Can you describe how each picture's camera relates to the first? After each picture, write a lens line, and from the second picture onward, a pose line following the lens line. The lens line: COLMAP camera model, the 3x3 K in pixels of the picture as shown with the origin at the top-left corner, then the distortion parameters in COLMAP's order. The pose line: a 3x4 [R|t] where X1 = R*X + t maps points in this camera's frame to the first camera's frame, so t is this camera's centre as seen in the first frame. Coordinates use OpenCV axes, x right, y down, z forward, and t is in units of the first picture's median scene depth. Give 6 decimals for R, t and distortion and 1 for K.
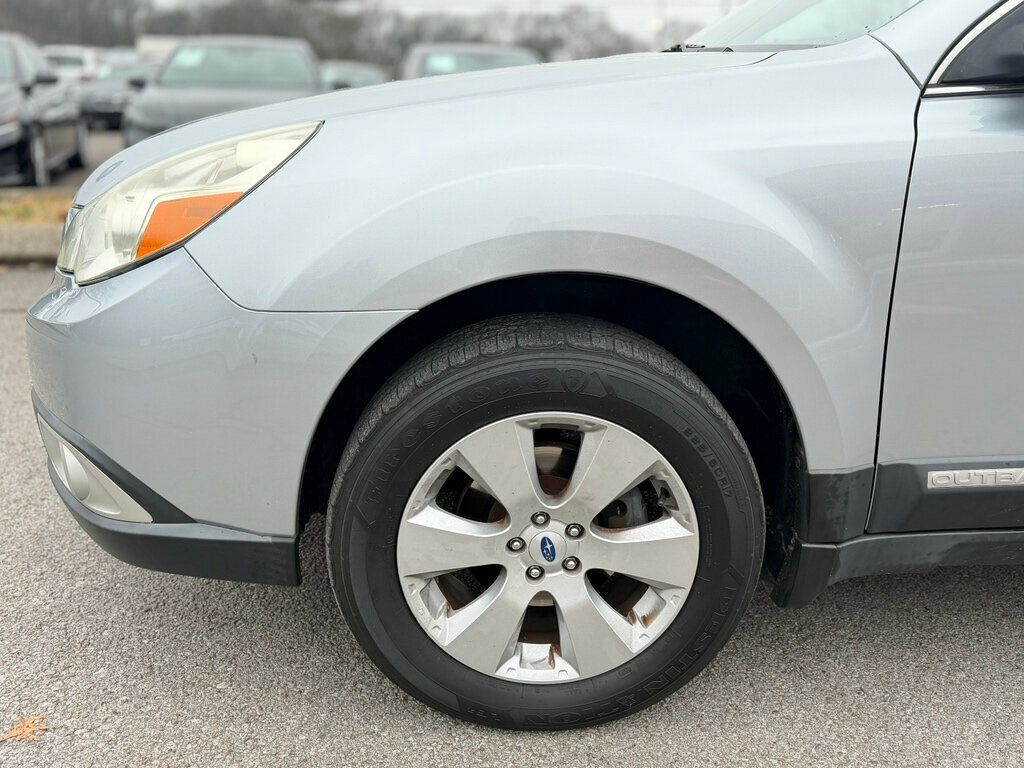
lens RADIAL K [[892.5, 0, 512.0], [0, 892.5, 384.0], [0, 0, 1]] dist [0.050740, -0.107657]
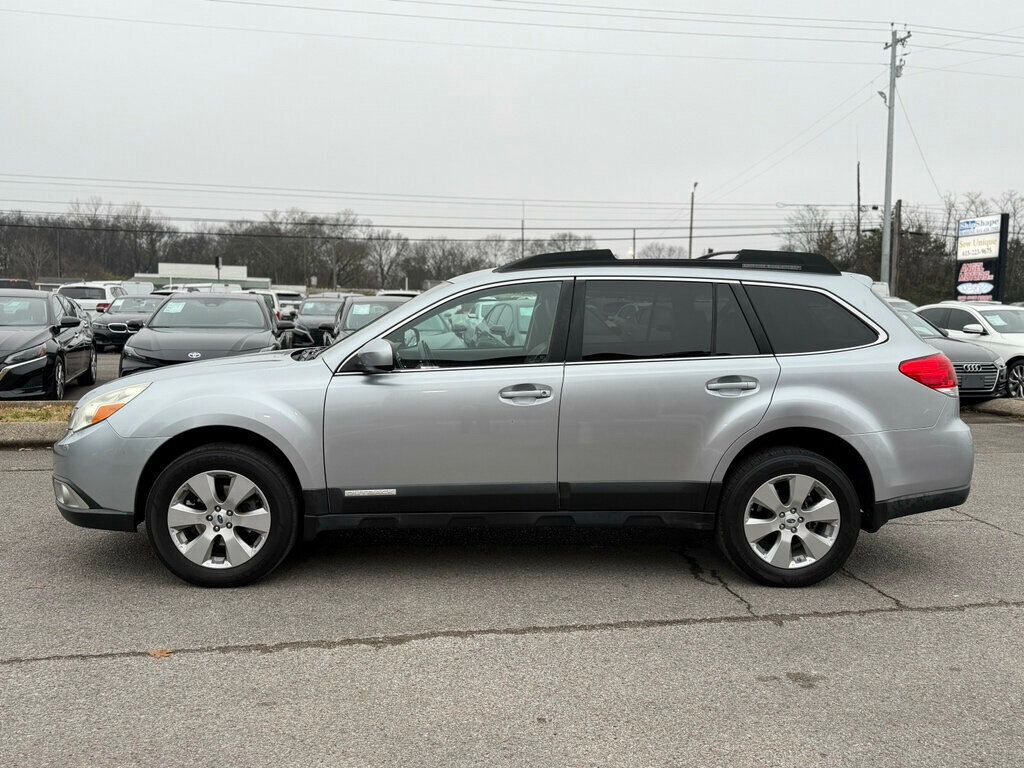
lens RADIAL K [[812.3, 0, 512.0], [0, 812.3, 384.0], [0, 0, 1]] dist [0.095548, -0.262418]
pose [[0.999321, 0.000499, 0.036845, 0.918551], [0.007956, 0.973404, -0.228956, 0.380890], [-0.035979, 0.229094, 0.972739, -1.818815]]
